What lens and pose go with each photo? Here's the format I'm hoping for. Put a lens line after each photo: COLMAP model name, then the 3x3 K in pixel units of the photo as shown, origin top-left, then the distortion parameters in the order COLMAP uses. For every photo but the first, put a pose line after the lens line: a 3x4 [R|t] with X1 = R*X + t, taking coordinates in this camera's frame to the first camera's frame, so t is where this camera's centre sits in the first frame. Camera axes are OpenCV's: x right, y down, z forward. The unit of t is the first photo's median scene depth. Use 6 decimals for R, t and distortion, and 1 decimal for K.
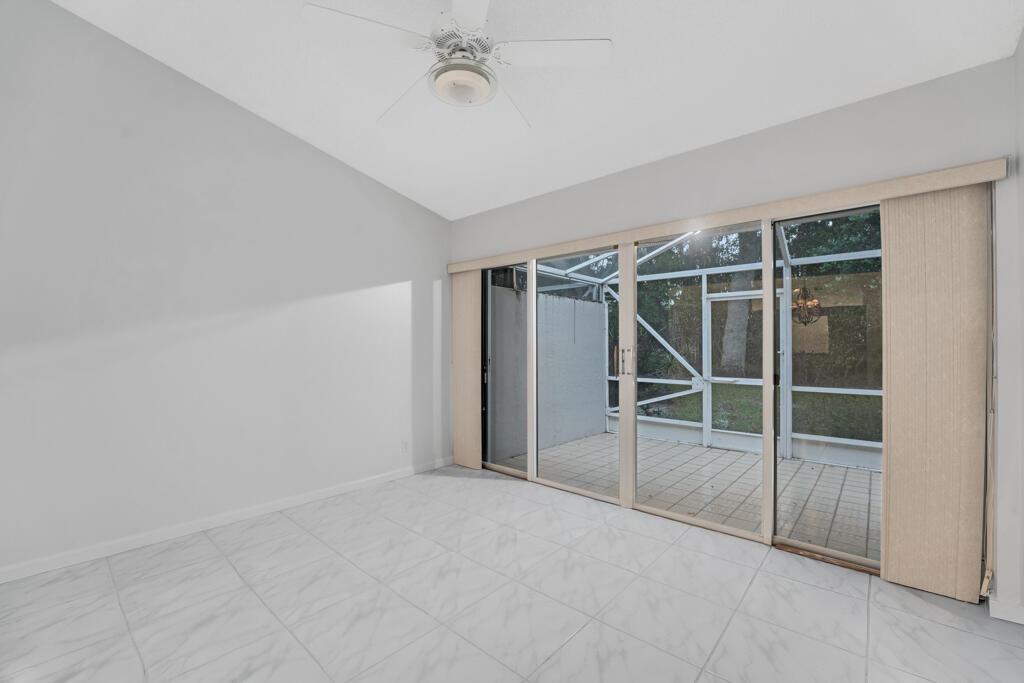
lens RADIAL K [[424.8, 0, 512.6], [0, 424.8, 349.6], [0, 0, 1]] dist [-0.016603, -0.000710]
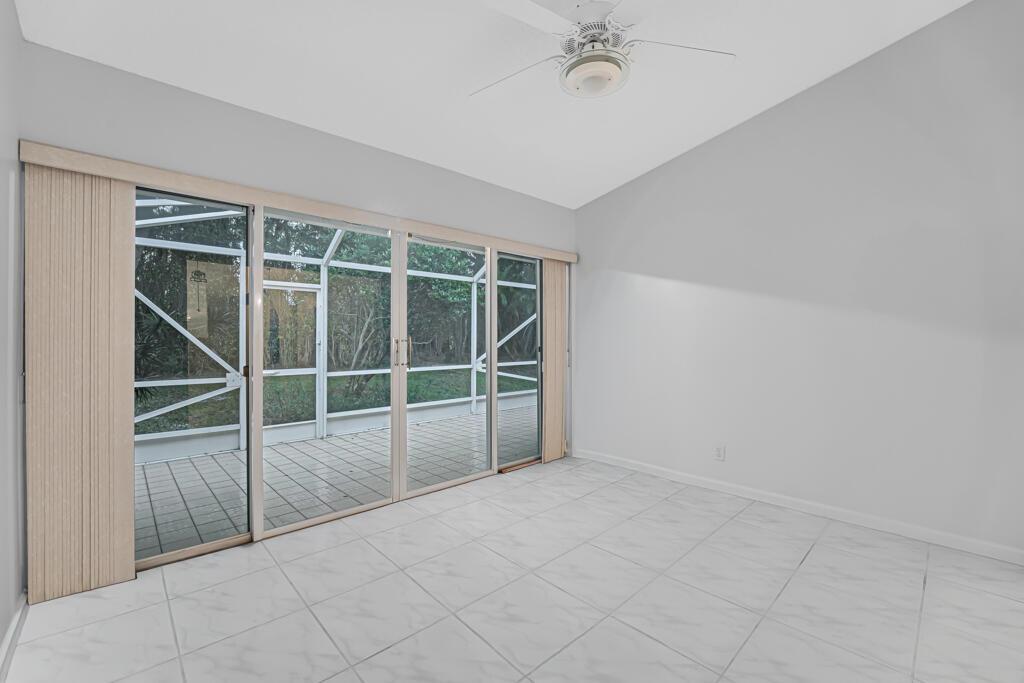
lens RADIAL K [[424.8, 0, 514.9], [0, 424.8, 338.8], [0, 0, 1]] dist [-0.016603, -0.000710]
pose [[0.107347, -0.002616, 0.994218, -0.472153], [0.007688, 0.999969, 0.001801, -0.001728], [-0.994192, 0.007450, 0.107364, 0.439750]]
